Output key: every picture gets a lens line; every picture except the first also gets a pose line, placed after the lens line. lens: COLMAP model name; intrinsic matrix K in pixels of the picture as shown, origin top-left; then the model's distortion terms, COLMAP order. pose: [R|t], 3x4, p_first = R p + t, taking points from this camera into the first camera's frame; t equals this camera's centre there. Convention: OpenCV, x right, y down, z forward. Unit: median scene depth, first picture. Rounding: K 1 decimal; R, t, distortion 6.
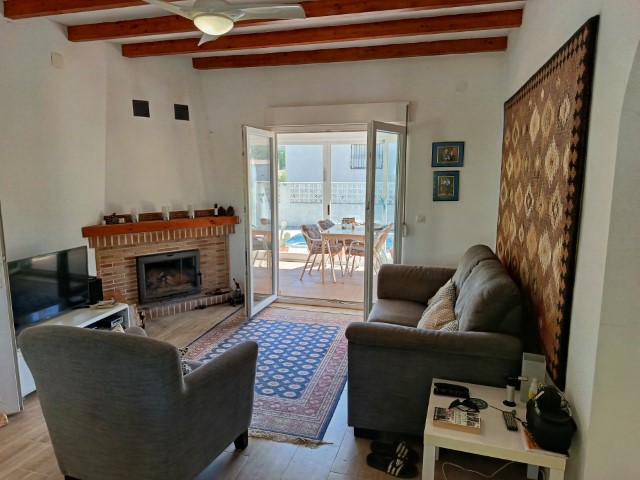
lens RADIAL K [[439.7, 0, 317.4], [0, 439.7, 239.4], [0, 0, 1]] dist [0.091671, -0.114818]
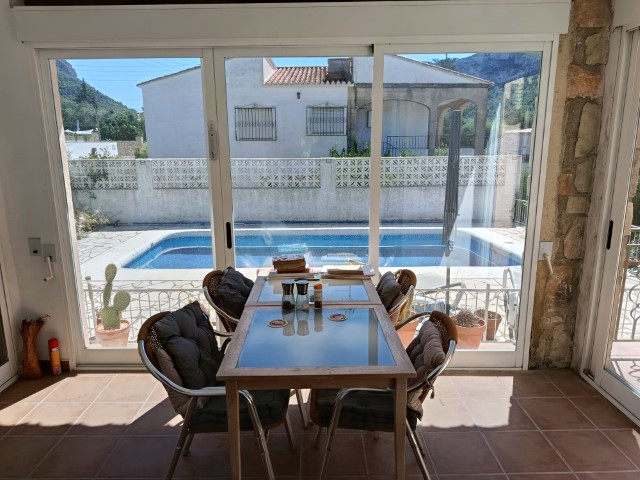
lens RADIAL K [[439.7, 0, 317.4], [0, 439.7, 239.4], [0, 0, 1]] dist [0.091671, -0.114818]
pose [[0.963356, -0.065867, 0.260012, -0.000412], [0.050967, 0.996670, 0.063642, -0.036976], [-0.263338, -0.048058, 0.963506, 0.268165]]
